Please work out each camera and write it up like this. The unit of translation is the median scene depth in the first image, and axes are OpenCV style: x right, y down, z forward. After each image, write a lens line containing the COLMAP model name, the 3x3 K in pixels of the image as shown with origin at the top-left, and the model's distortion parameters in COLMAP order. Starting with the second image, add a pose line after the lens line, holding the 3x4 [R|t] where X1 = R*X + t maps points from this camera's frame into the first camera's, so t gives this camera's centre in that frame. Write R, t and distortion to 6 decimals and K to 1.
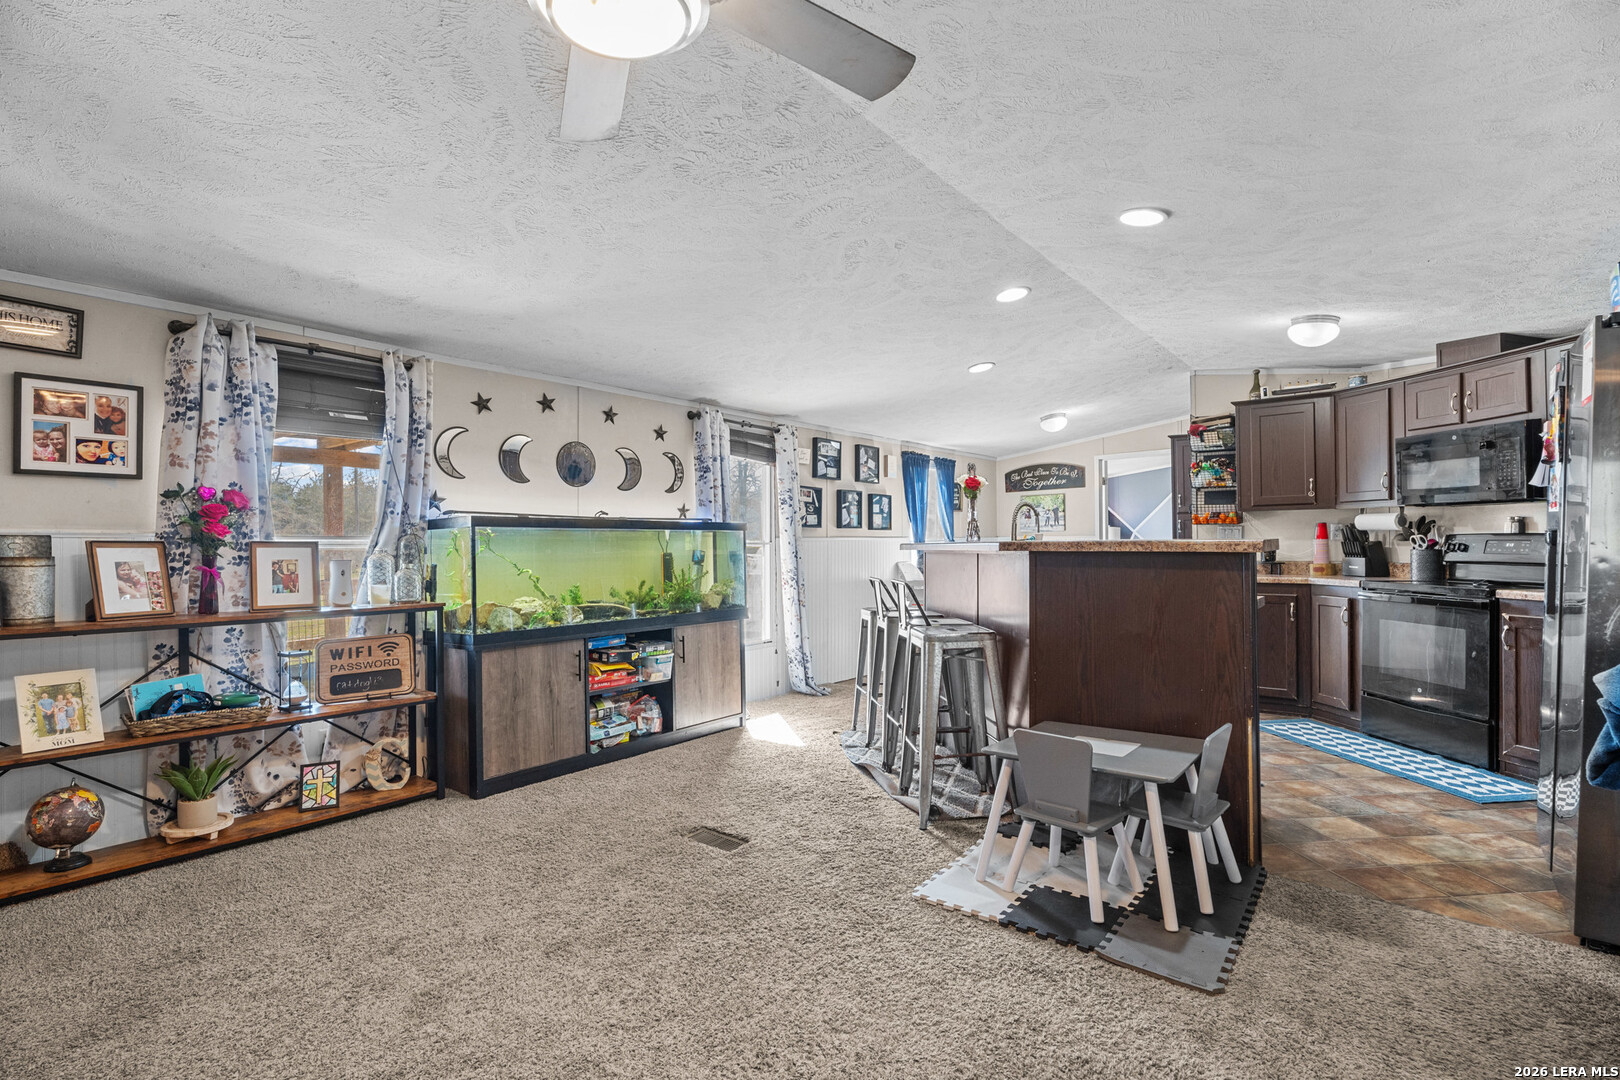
lens RADIAL K [[761.9, 0, 701.9], [0, 761.9, 544.7], [0, 0, 1]] dist [-0.000993, -0.000214]
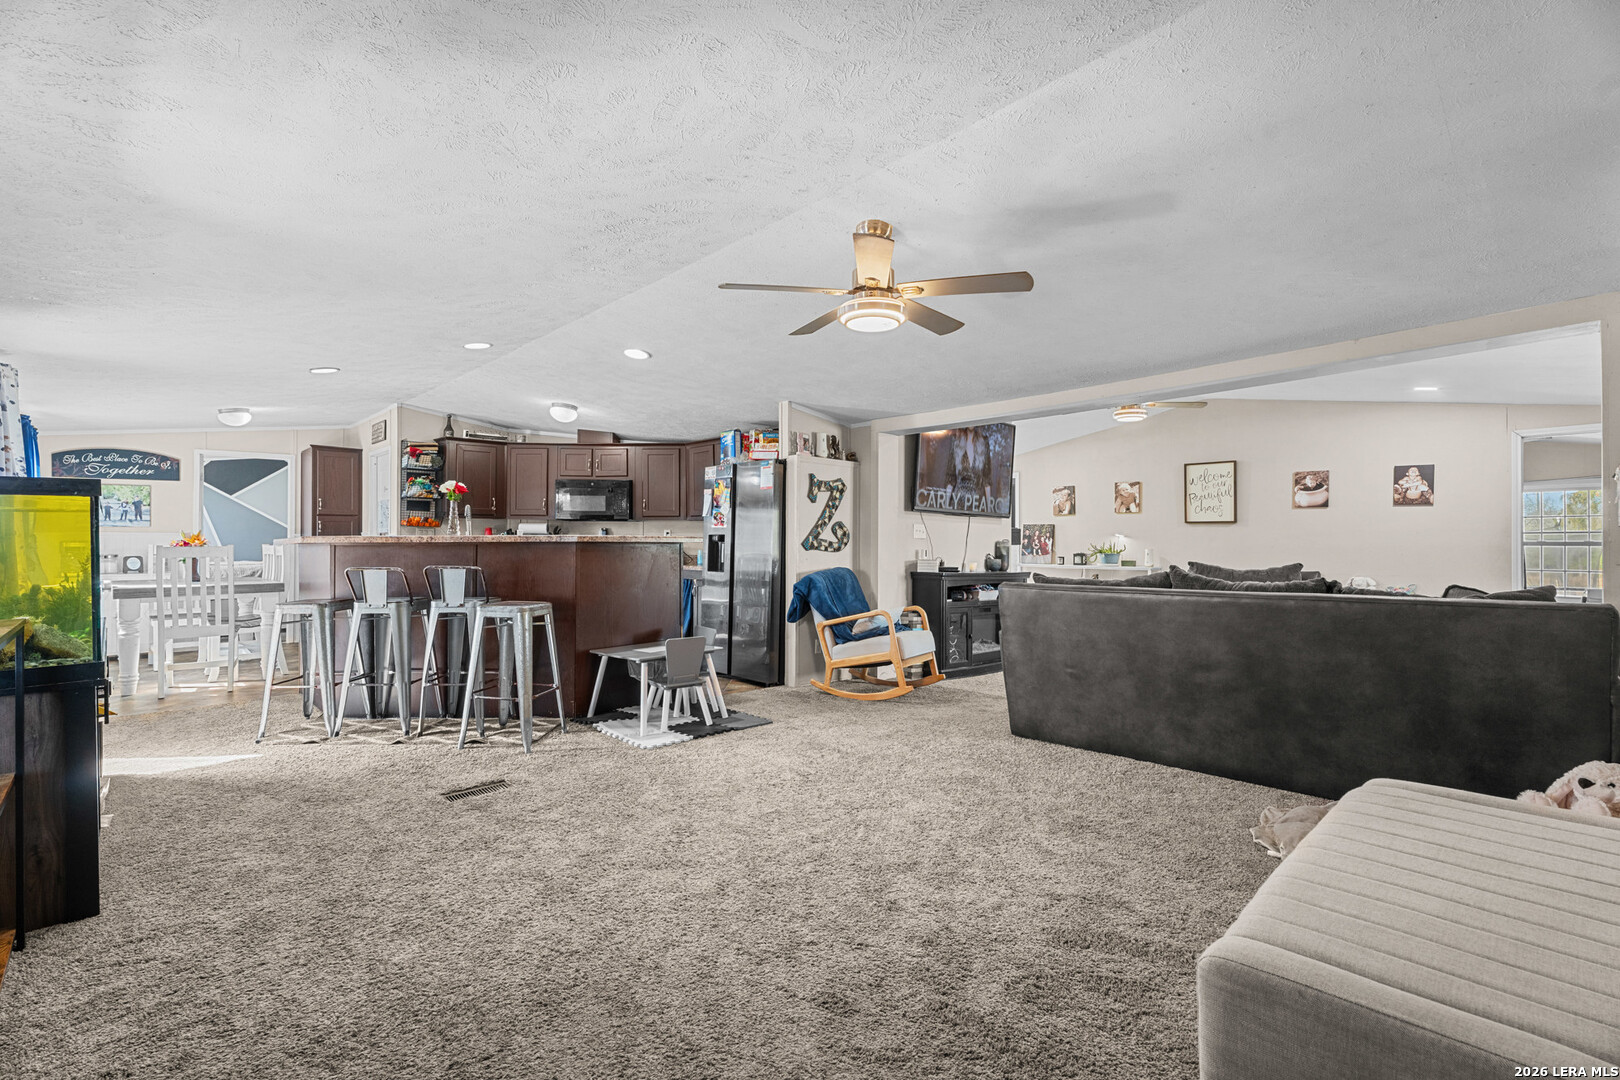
lens RADIAL K [[796.0, 0, 810.0], [0, 796.0, 540.0], [0, 0, 1]] dist [-0.000184, -0.000043]
pose [[0.087327, 0.017551, 0.996025, -0.823856], [-0.001781, 0.999846, -0.017463, 0.025569], [-0.996178, -0.000249, 0.087344, 0.298447]]
